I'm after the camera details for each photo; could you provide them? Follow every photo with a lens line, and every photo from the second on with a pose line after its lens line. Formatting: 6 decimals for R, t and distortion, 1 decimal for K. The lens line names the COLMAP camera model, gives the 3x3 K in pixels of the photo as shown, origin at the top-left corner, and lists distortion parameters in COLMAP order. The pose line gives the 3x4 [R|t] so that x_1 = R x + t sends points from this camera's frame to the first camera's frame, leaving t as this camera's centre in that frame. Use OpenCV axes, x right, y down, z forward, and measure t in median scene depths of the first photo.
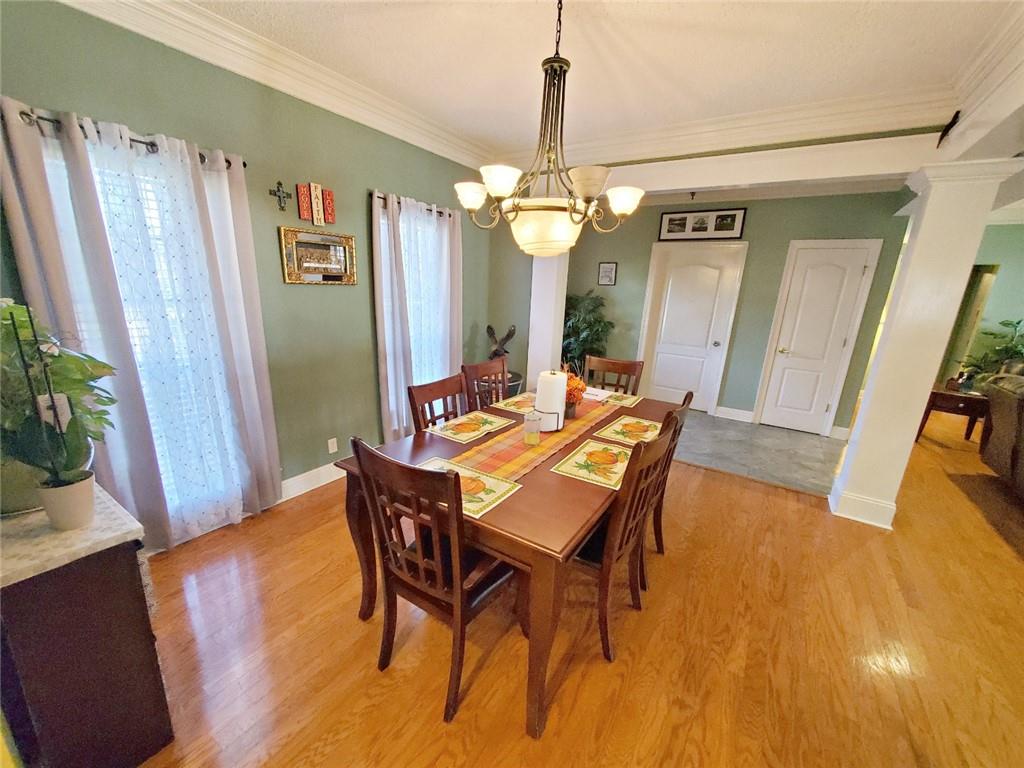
lens RADIAL K [[408.0, 0, 514.3], [0, 408.0, 401.3], [0, 0, 1]] dist [-0.000646, -0.000234]
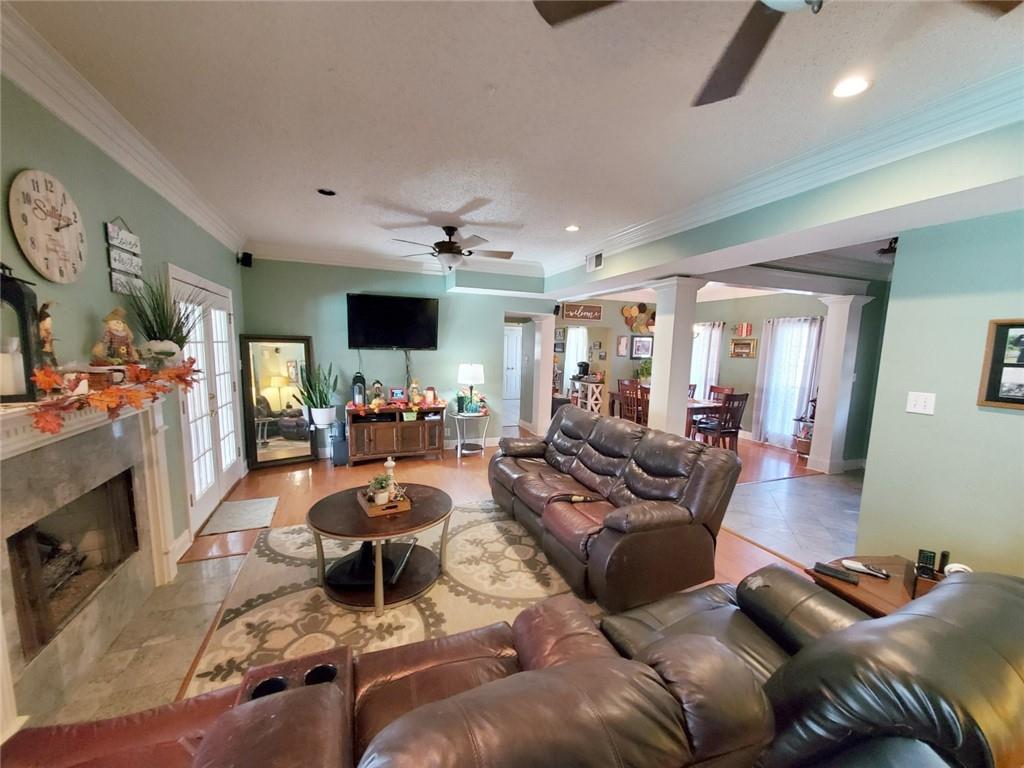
lens RADIAL K [[408.0, 0, 514.3], [0, 408.0, 401.3], [0, 0, 1]] dist [-0.000646, -0.000234]
pose [[-0.577114, 0.053237, -0.814927, 1.456292], [-0.273968, 0.927425, 0.254605, -0.165367], [0.769338, 0.370200, -0.520644, 0.761263]]
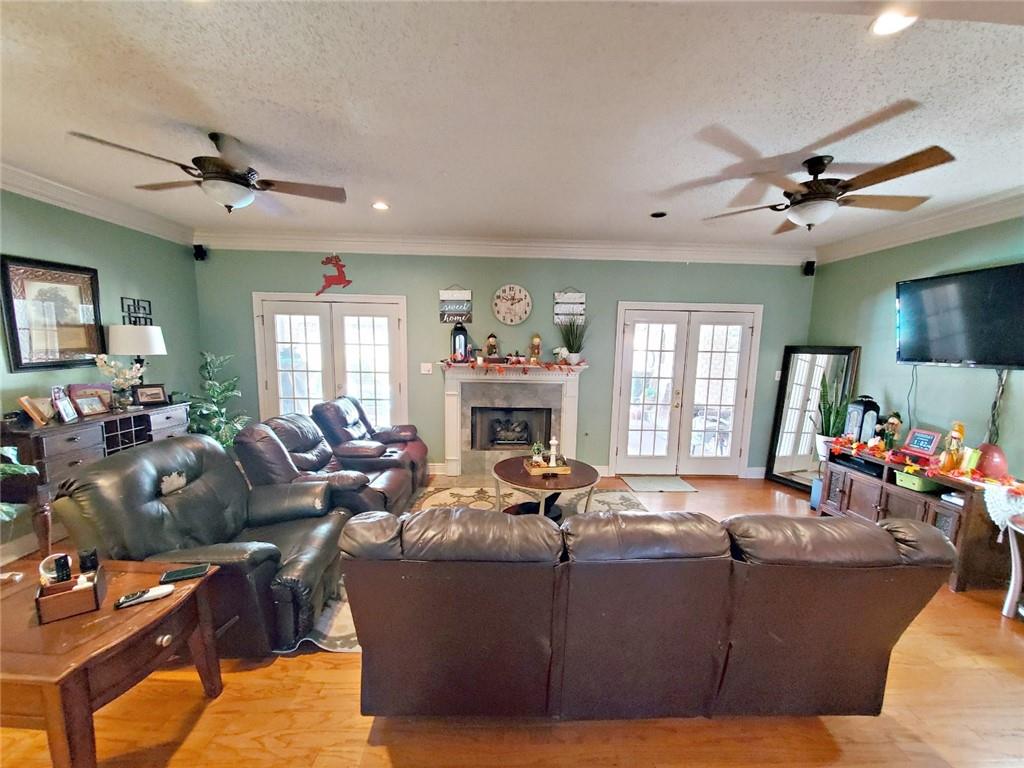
lens RADIAL K [[404.2, 0, 512.0], [0, 404.2, 398.2], [0, 0, 1]] dist [0.000739, -0.000308]
pose [[-0.567392, -0.163305, 0.807092, 0.603493], [0.184612, 0.929961, 0.317949, -0.200044], [-0.802486, 0.329401, -0.497504, 0.747876]]
